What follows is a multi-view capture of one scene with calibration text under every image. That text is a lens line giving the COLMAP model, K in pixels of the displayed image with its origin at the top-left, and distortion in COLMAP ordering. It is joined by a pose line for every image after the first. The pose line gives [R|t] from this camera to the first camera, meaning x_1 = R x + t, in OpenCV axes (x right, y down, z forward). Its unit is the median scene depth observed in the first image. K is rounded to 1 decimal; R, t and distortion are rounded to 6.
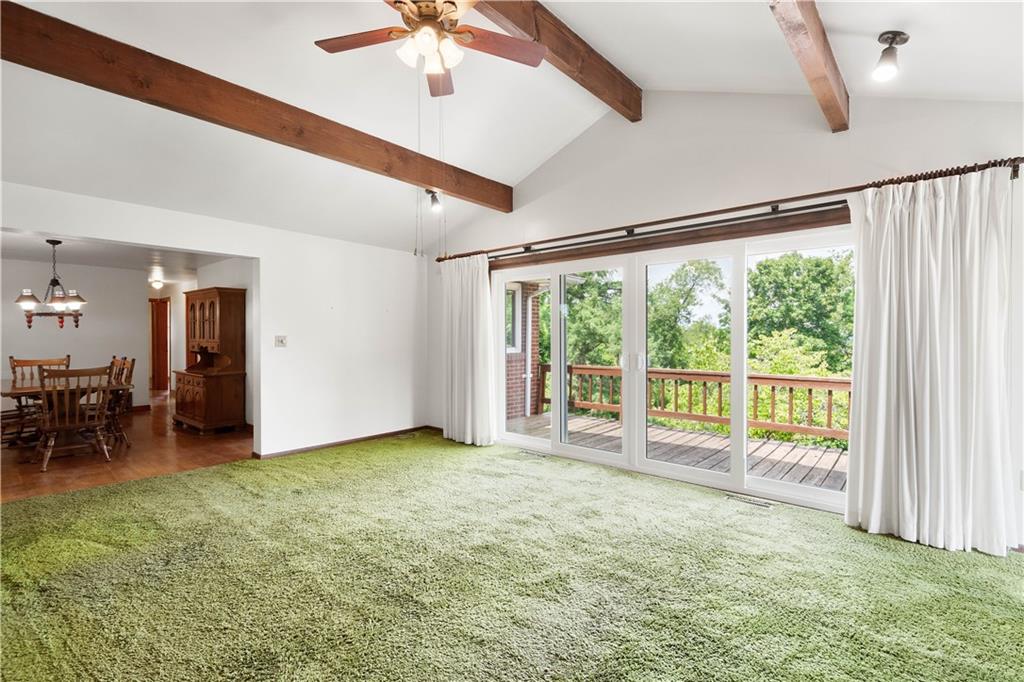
lens RADIAL K [[470.8, 0, 512.3], [0, 470.8, 341.6], [0, 0, 1]] dist [0.008638, -0.000340]
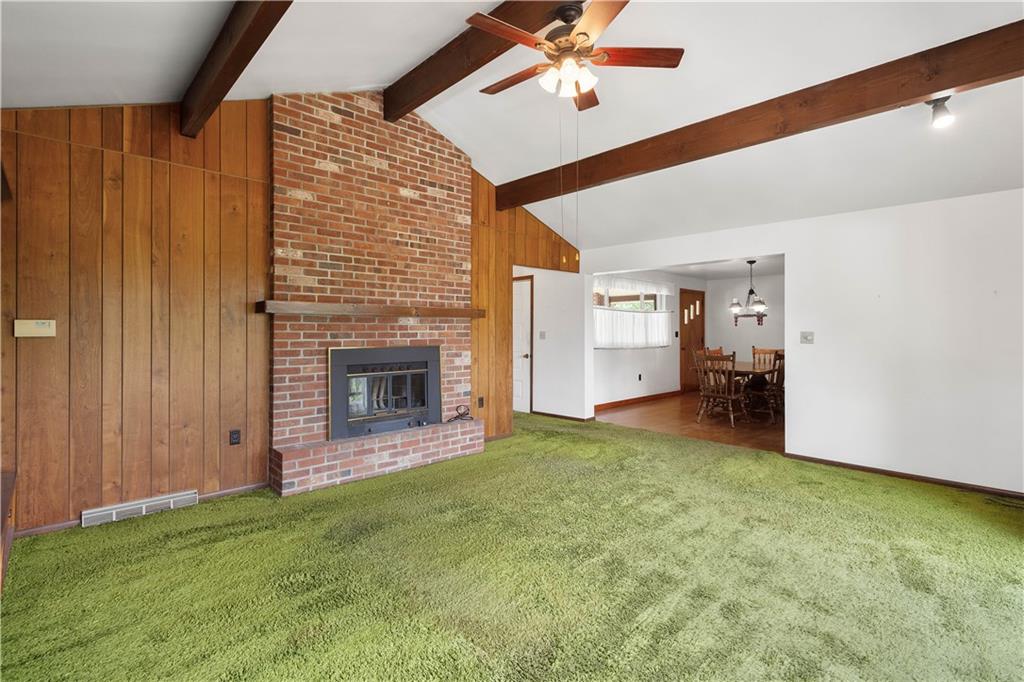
lens RADIAL K [[470.8, 0, 512.7], [0, 470.8, 334.7], [0, 0, 1]] dist [0.008638, -0.000340]
pose [[-0.074411, 0.008580, -0.997191, 0.391767], [-0.012703, 0.999874, 0.009551, -0.006668], [0.997147, 0.013378, -0.074293, 0.392519]]
